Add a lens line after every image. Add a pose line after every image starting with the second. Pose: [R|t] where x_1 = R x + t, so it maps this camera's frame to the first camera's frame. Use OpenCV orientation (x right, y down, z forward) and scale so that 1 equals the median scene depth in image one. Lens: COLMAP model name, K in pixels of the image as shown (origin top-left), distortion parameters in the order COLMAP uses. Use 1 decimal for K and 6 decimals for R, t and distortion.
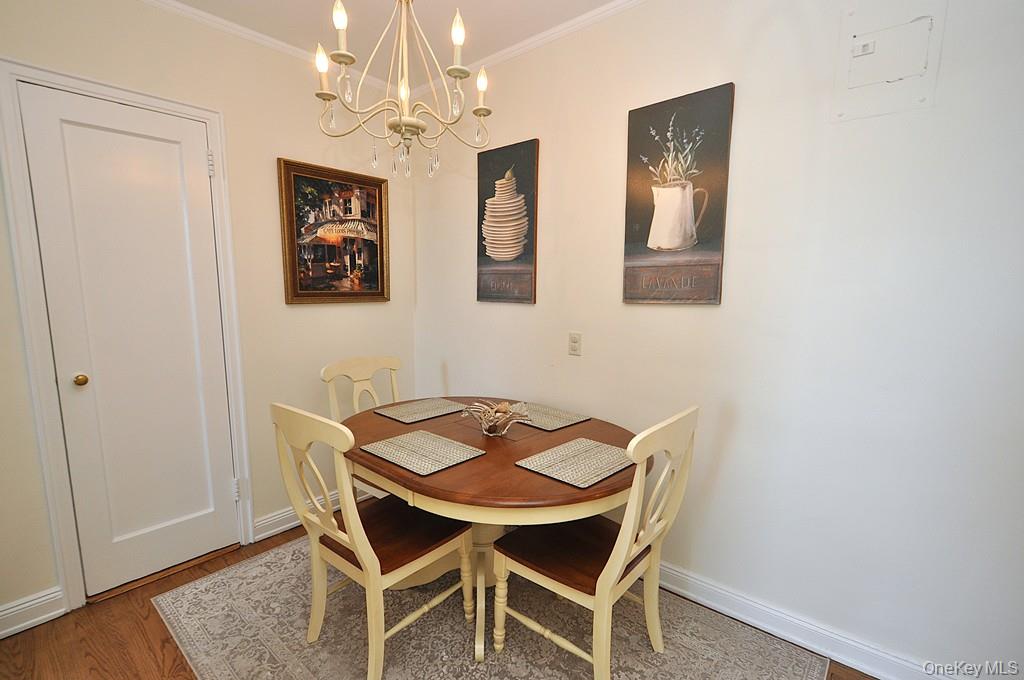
lens RADIAL K [[446.8, 0, 510.2], [0, 446.8, 346.6], [0, 0, 1]] dist [-0.003474, -0.002047]
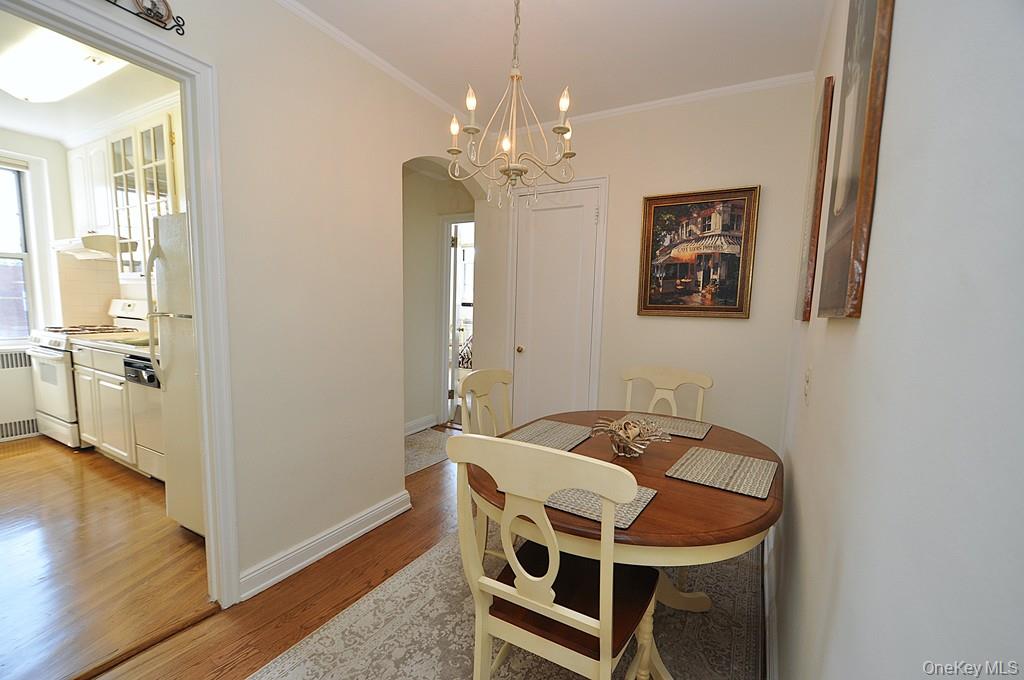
lens RADIAL K [[446.8, 0, 504.8], [0, 446.8, 345.5], [0, 0, 1]] dist [-0.003474, -0.002047]
pose [[0.179148, 0.098514, -0.978877, 0.582209], [-0.149530, 0.986141, 0.071879, -0.042225], [0.972392, 0.133495, 0.191396, 0.389456]]
